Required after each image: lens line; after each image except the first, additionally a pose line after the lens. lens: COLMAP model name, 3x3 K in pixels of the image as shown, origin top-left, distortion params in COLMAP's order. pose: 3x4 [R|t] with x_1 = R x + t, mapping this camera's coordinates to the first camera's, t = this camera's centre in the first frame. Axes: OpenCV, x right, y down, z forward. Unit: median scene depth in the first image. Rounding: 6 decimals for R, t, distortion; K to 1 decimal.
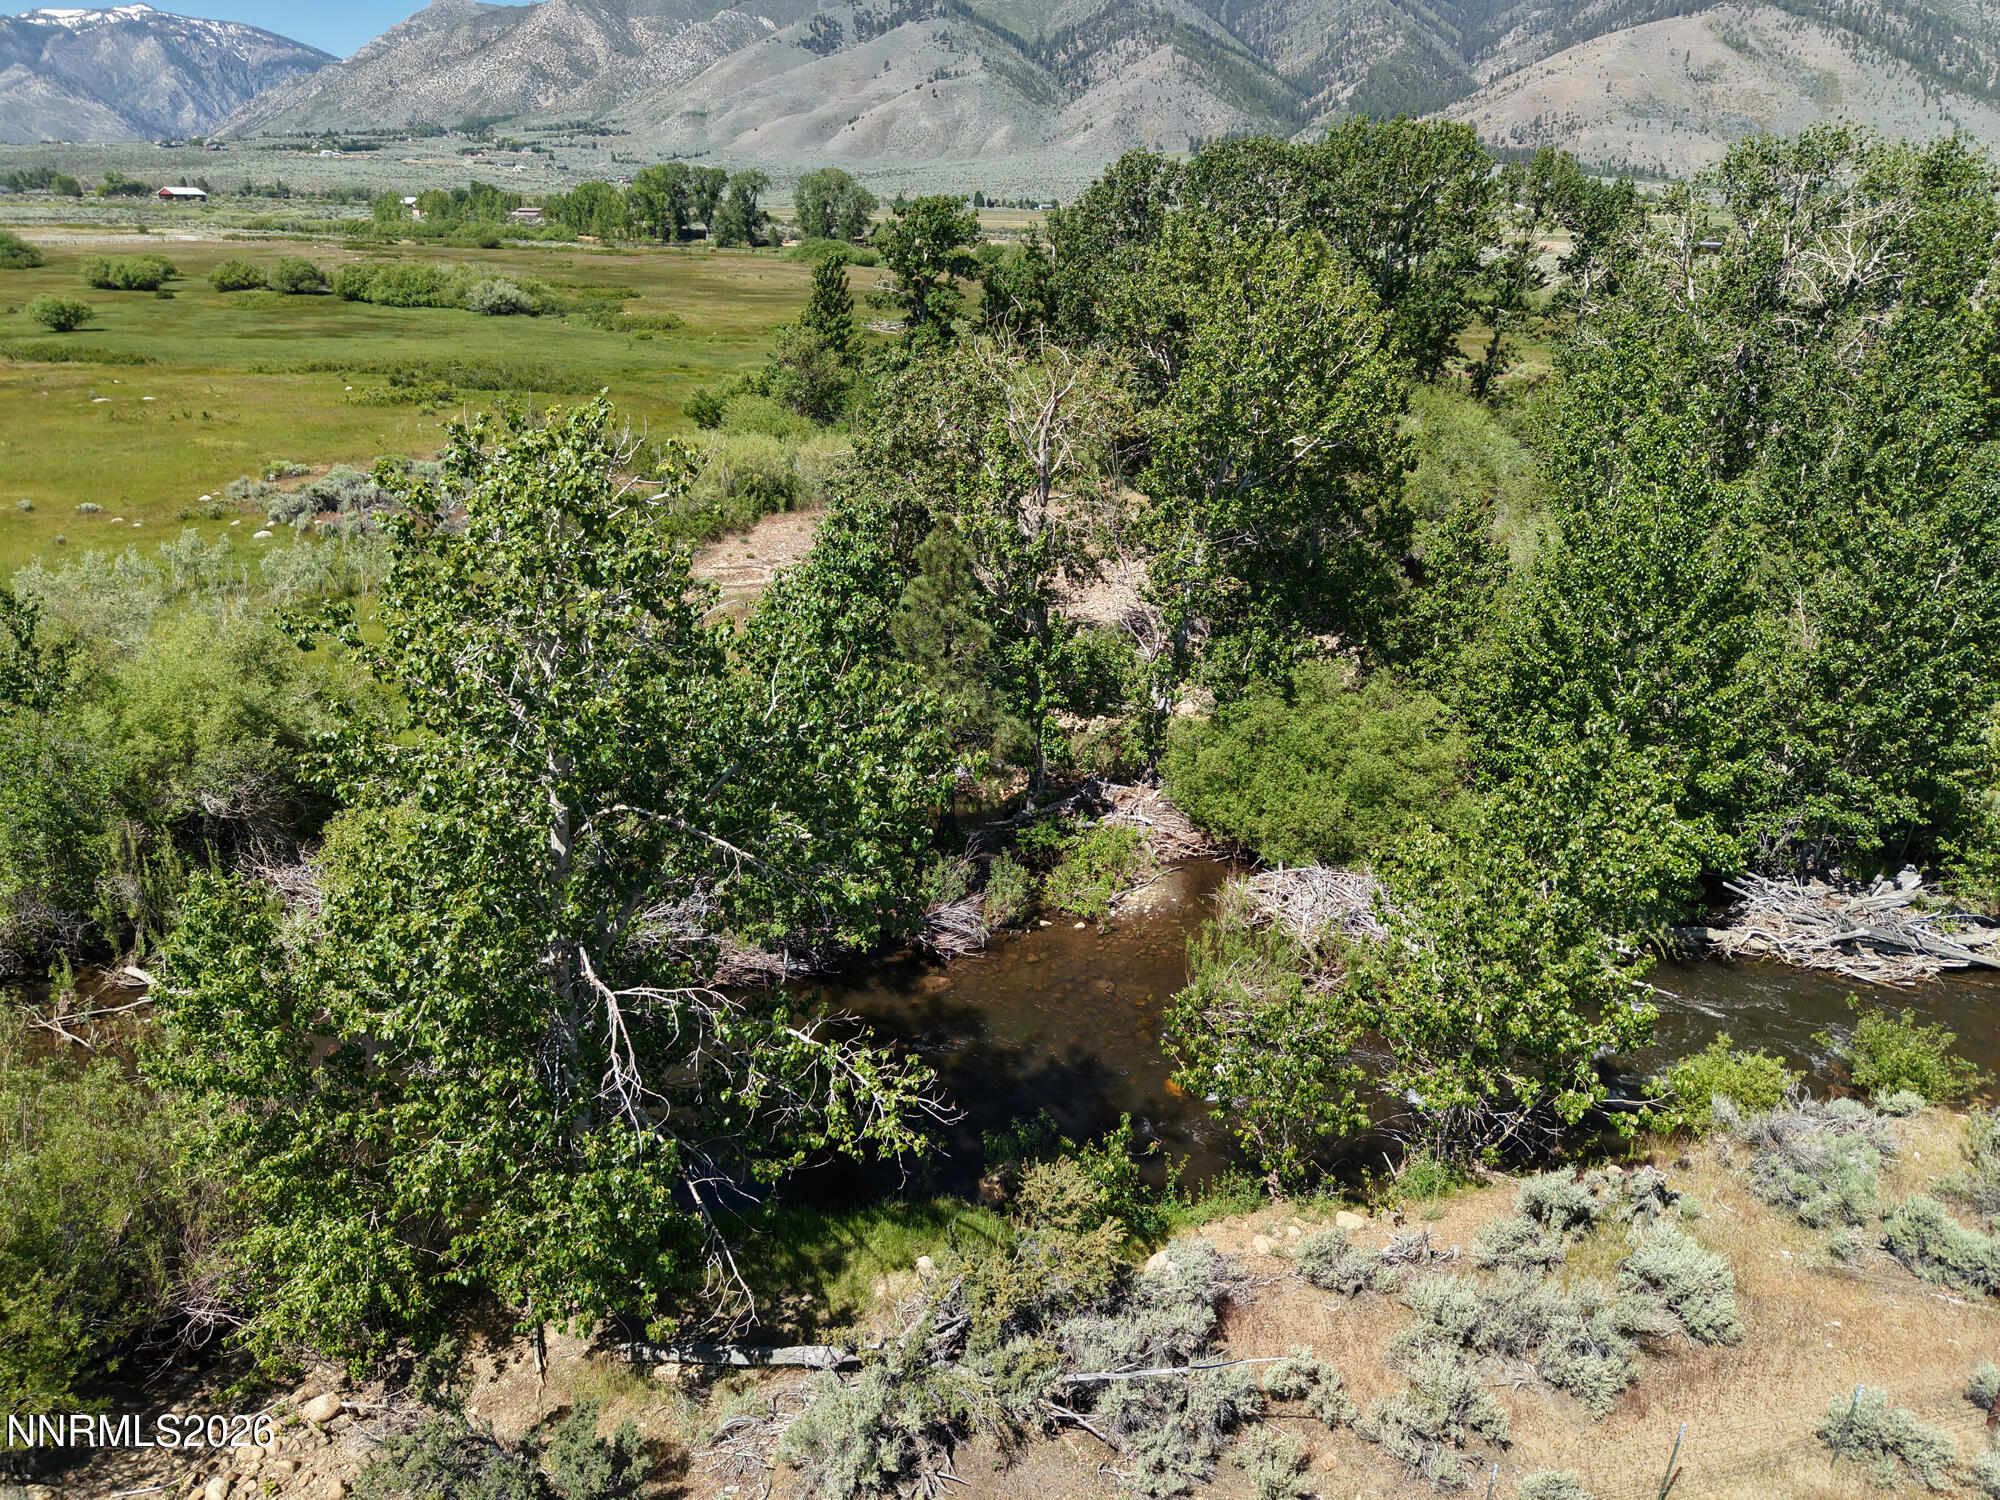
lens RADIAL K [[1339.2, 0, 988.5], [0, 1339.2, 744.8], [0, 0, 1]] dist [0.019766, -0.020706]
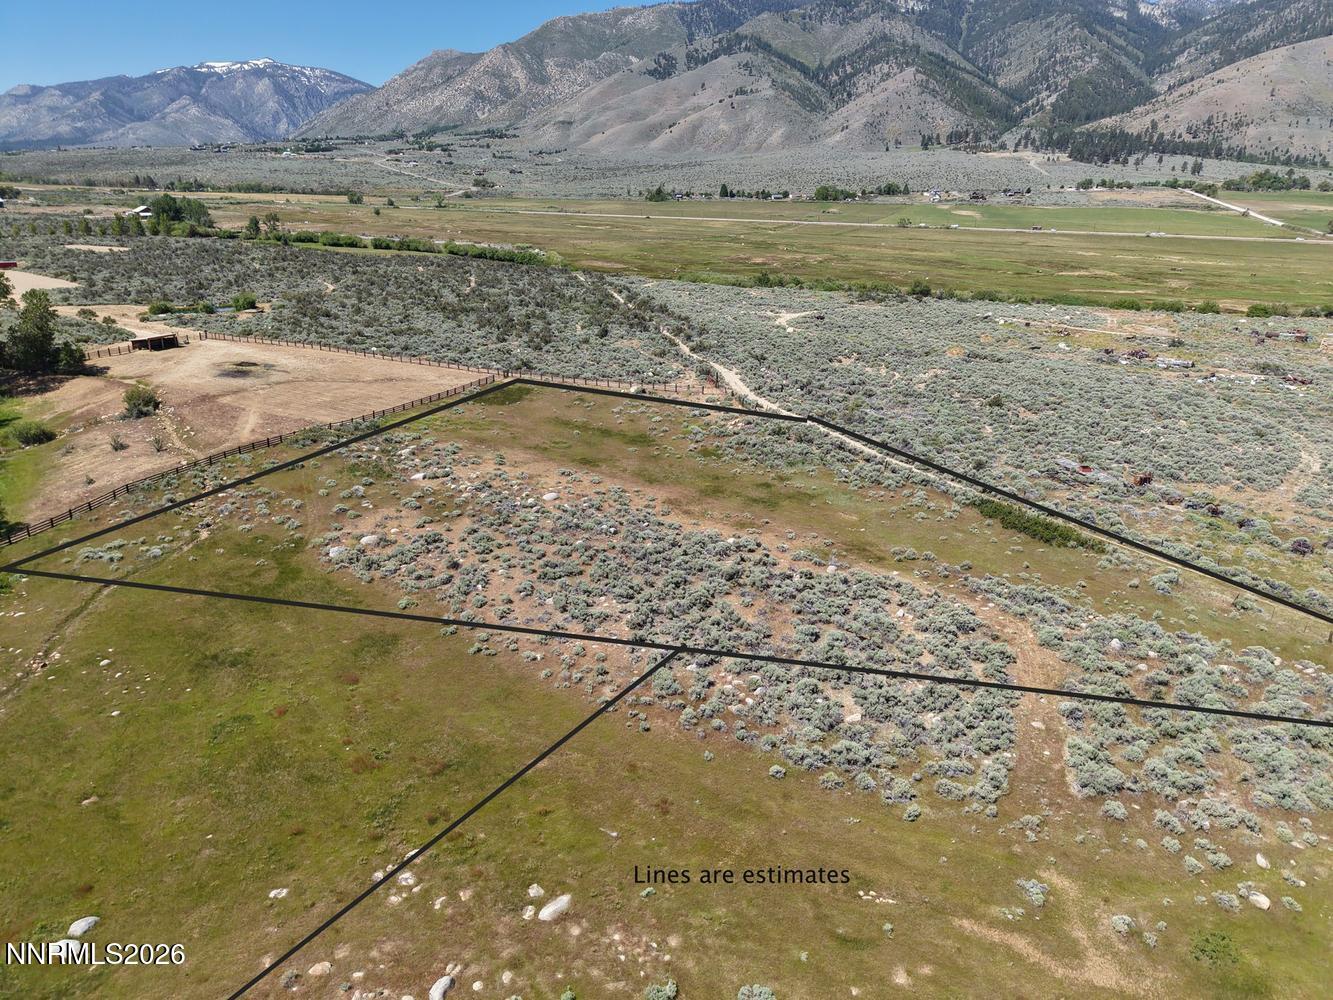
lens RADIAL K [[896.1, 0, 661.9], [0, 896.1, 487.8], [0, 0, 1]] dist [0.025216, -0.028228]
pose [[0.989061, 0.043799, -0.140858, 0.032391], [-0.050742, 0.997648, -0.046080, -0.048668], [0.138508, 0.052724, 0.988957, 0.101043]]
